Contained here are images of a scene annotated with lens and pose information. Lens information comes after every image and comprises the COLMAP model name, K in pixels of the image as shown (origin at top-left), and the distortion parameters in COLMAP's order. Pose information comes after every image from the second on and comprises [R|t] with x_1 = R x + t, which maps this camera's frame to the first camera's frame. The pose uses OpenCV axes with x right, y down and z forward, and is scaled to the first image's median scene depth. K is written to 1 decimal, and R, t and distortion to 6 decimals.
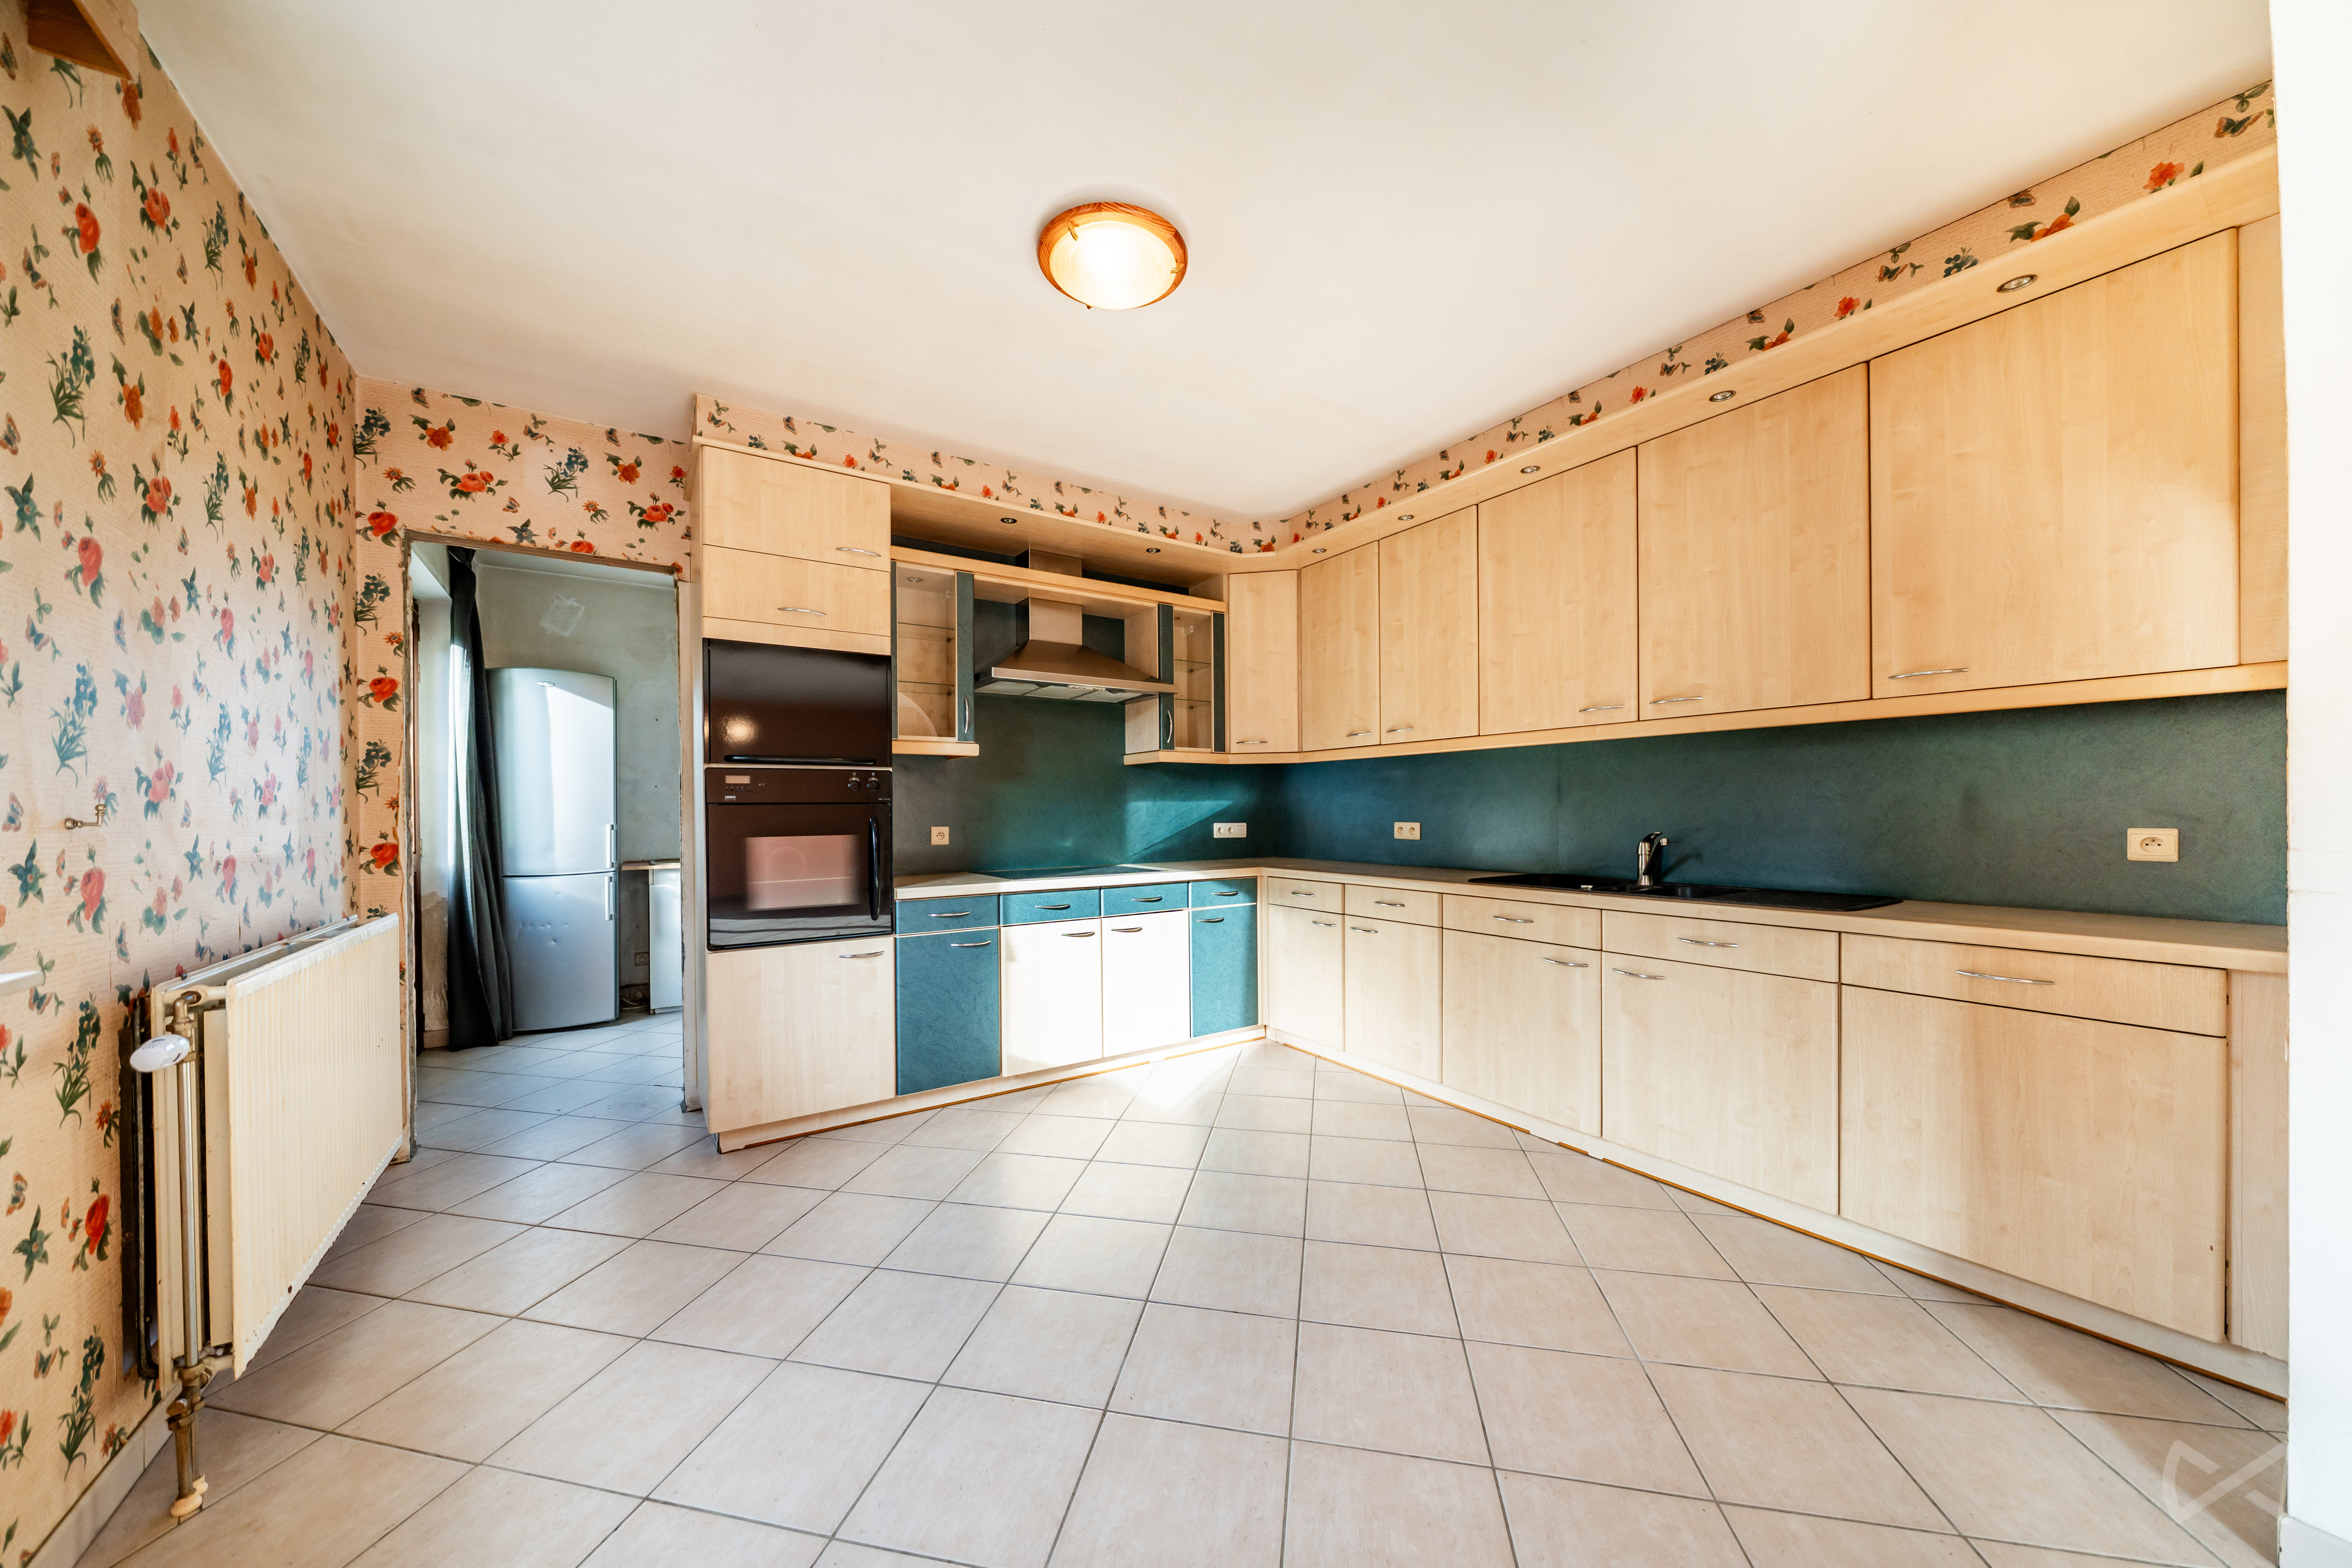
lens RADIAL K [[801.0, 0, 1163.8], [0, 801.0, 809.3], [0, 0, 1]] dist [0.000166, 0.000014]
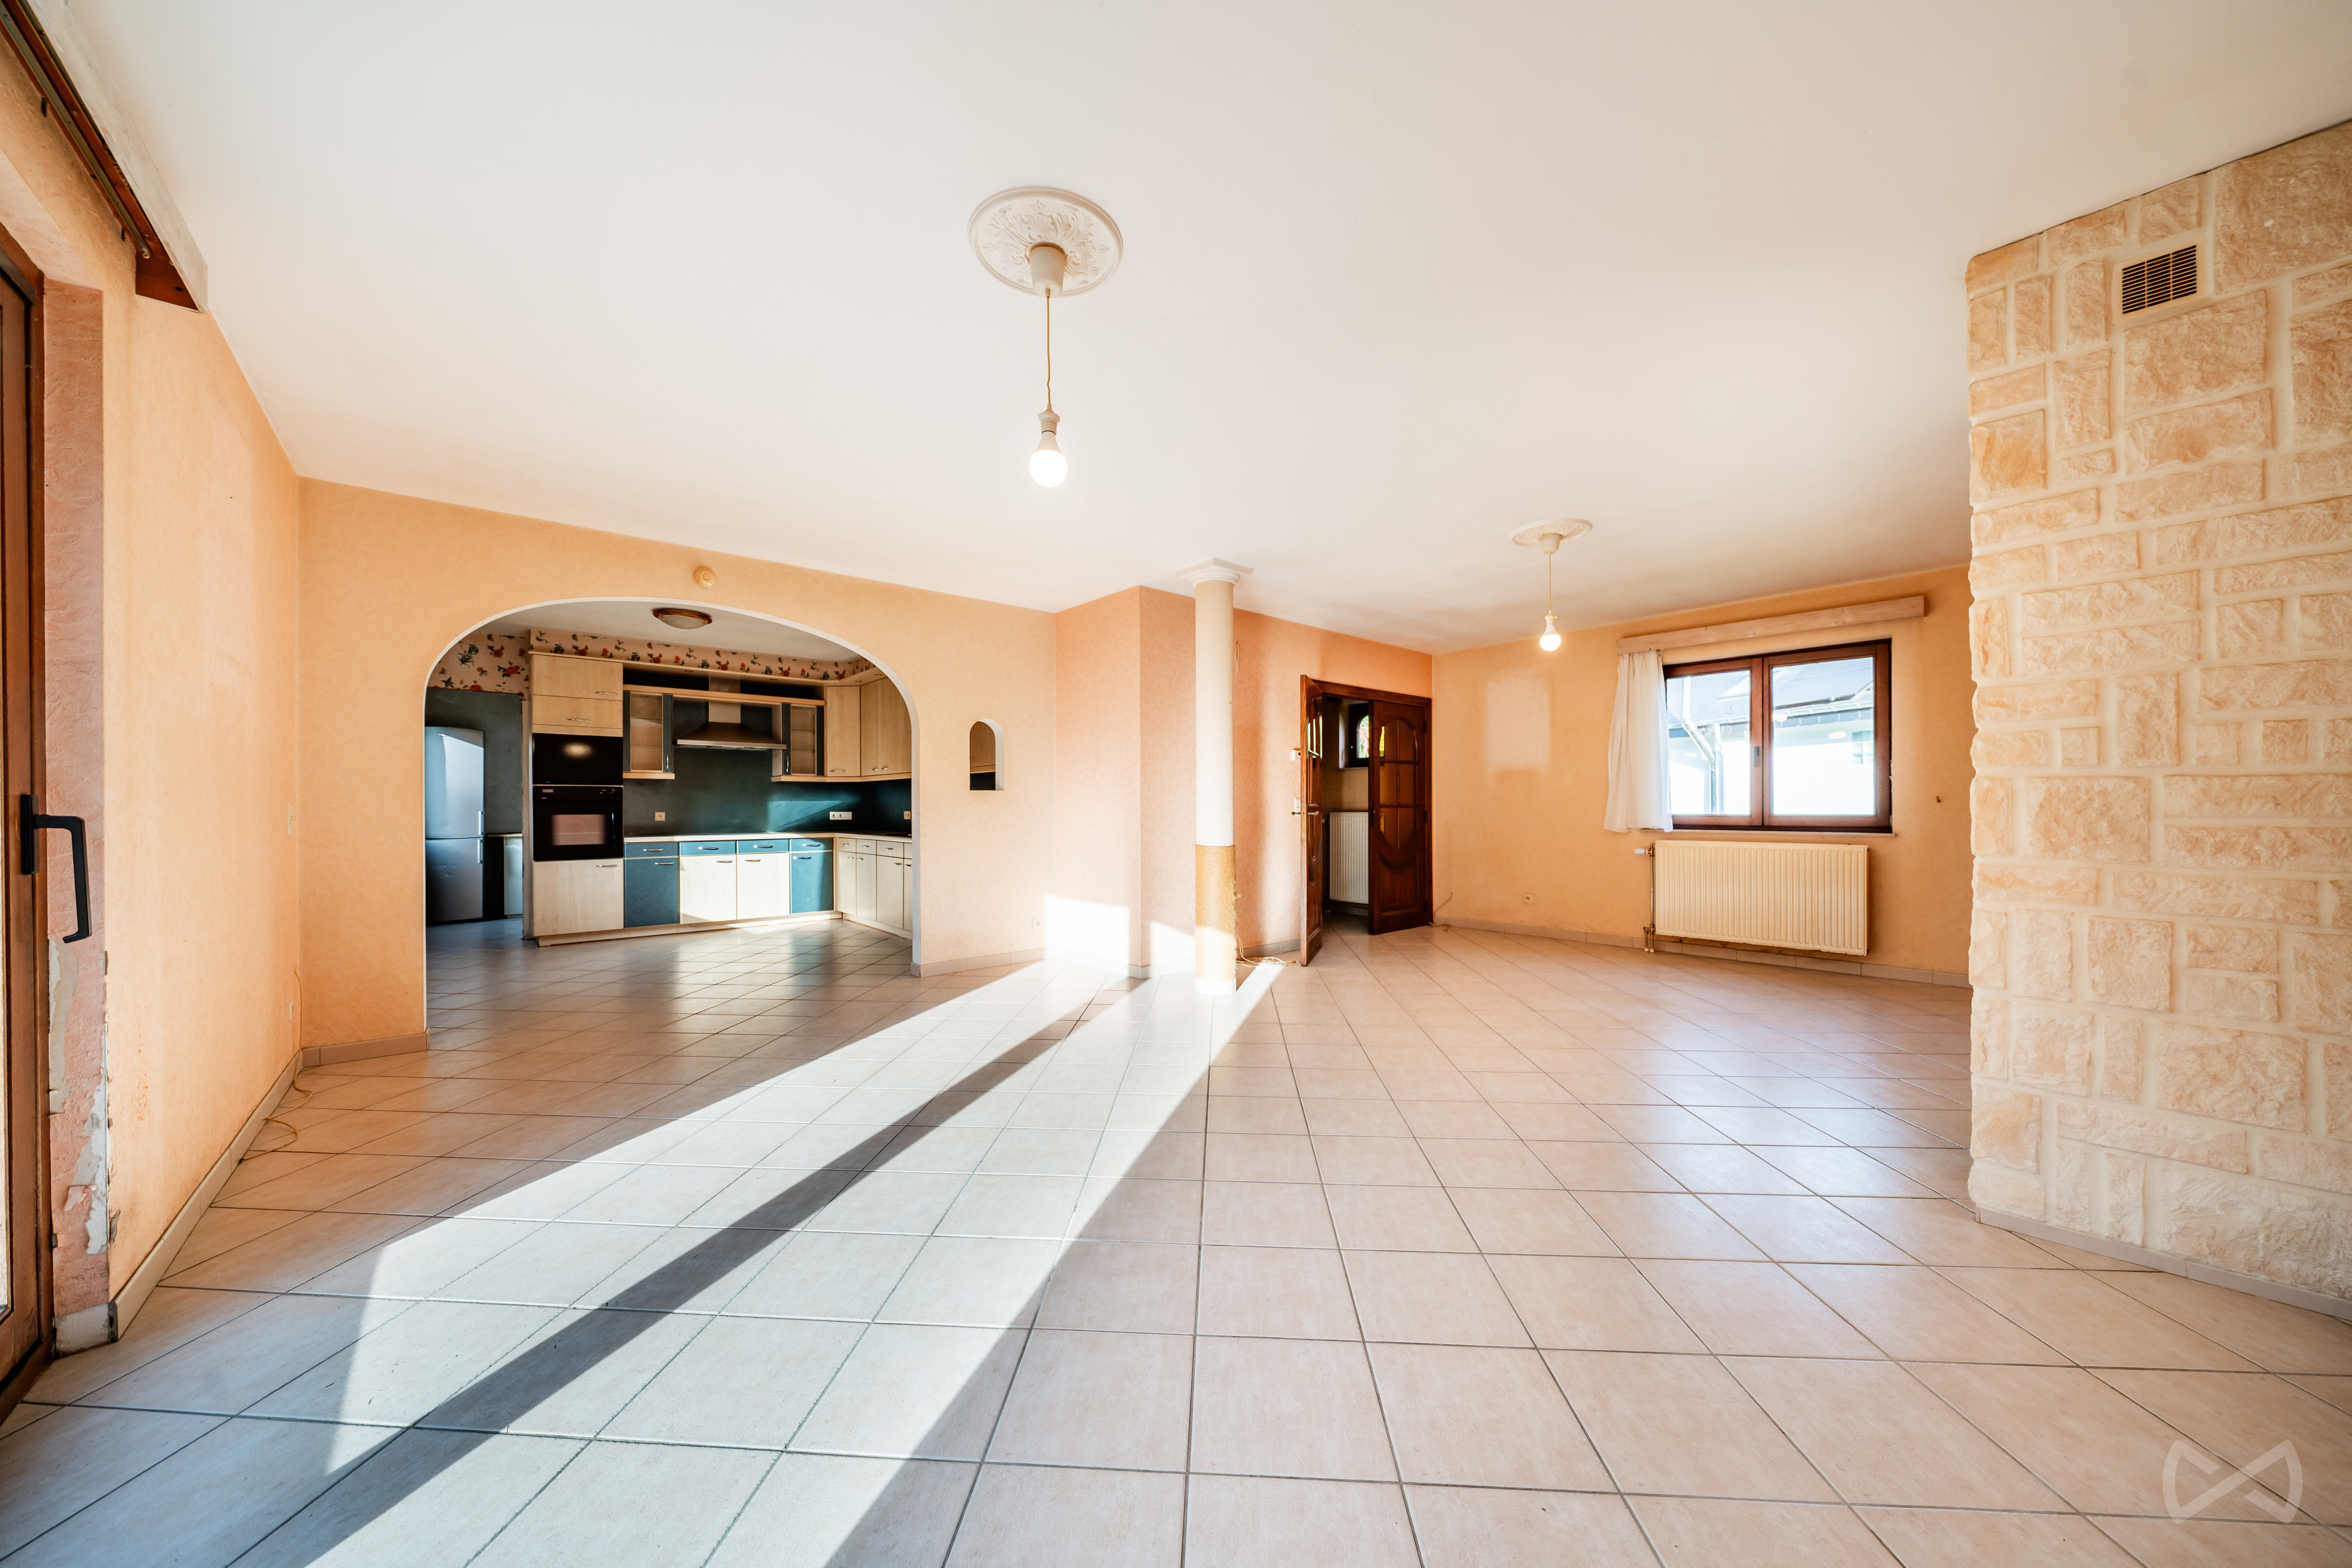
lens RADIAL K [[801.0, 0, 1163.8], [0, 801.0, 809.3], [0, 0, 1]] dist [0.000166, 0.000014]
pose [[0.991734, 0.005036, 0.128211, 0.838617], [-0.005332, 0.999984, 0.001963, 0.004053], [-0.128199, -0.002631, 0.991745, -1.371128]]
